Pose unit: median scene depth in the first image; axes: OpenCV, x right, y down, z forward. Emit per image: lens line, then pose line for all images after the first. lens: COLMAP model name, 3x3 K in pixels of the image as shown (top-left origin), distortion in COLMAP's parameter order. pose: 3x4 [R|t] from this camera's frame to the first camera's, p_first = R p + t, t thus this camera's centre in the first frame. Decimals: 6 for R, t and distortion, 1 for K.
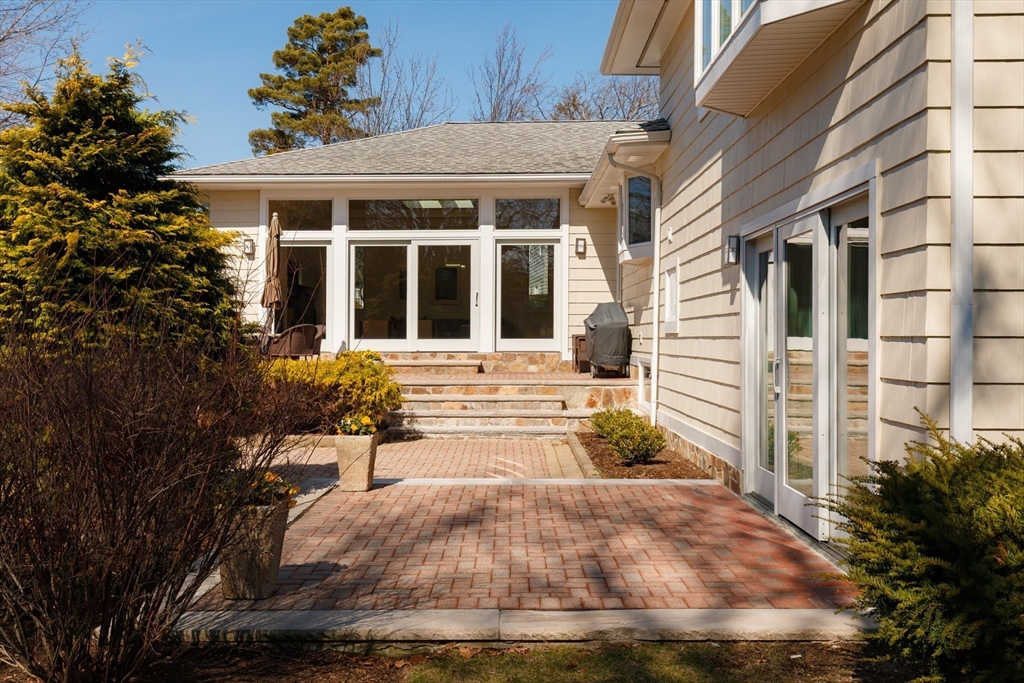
lens RADIAL K [[998.3, 0, 512.0], [0, 998.3, 341.5], [0, 0, 1]] dist [-0.007011, -0.001052]
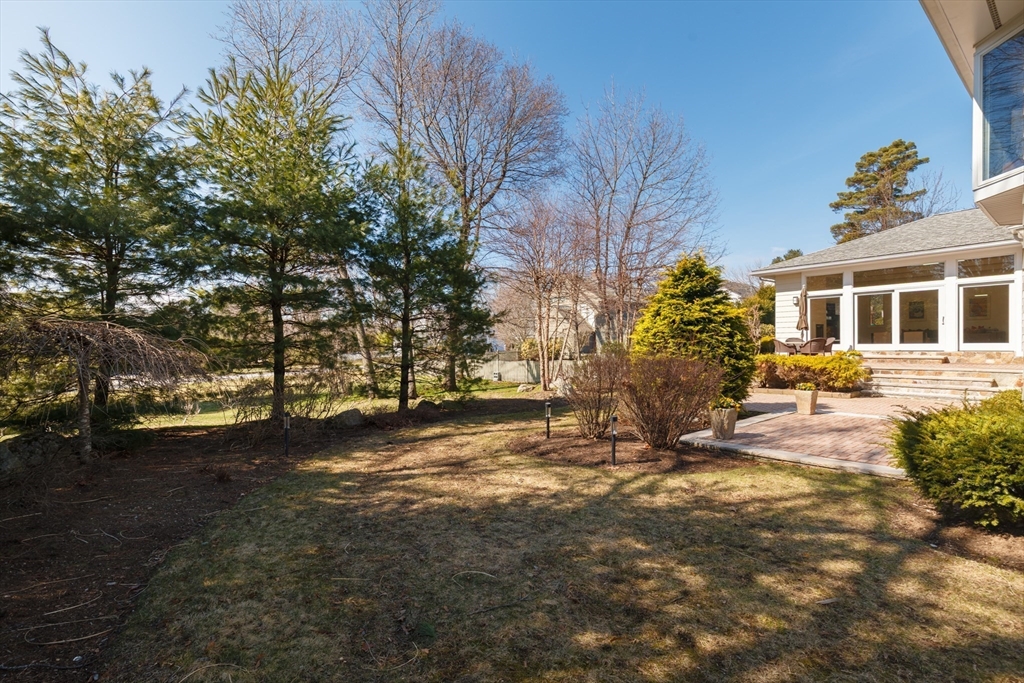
lens RADIAL K [[467.3, 0, 512.0], [0, 467.3, 341.5], [0, 0, 1]] dist [0.000823, 0.000334]
pose [[0.653253, -0.011675, -0.757049, 0.118230], [0.010122, 0.999926, -0.006687, -0.010615], [0.757072, -0.003295, 0.653324, -0.122093]]
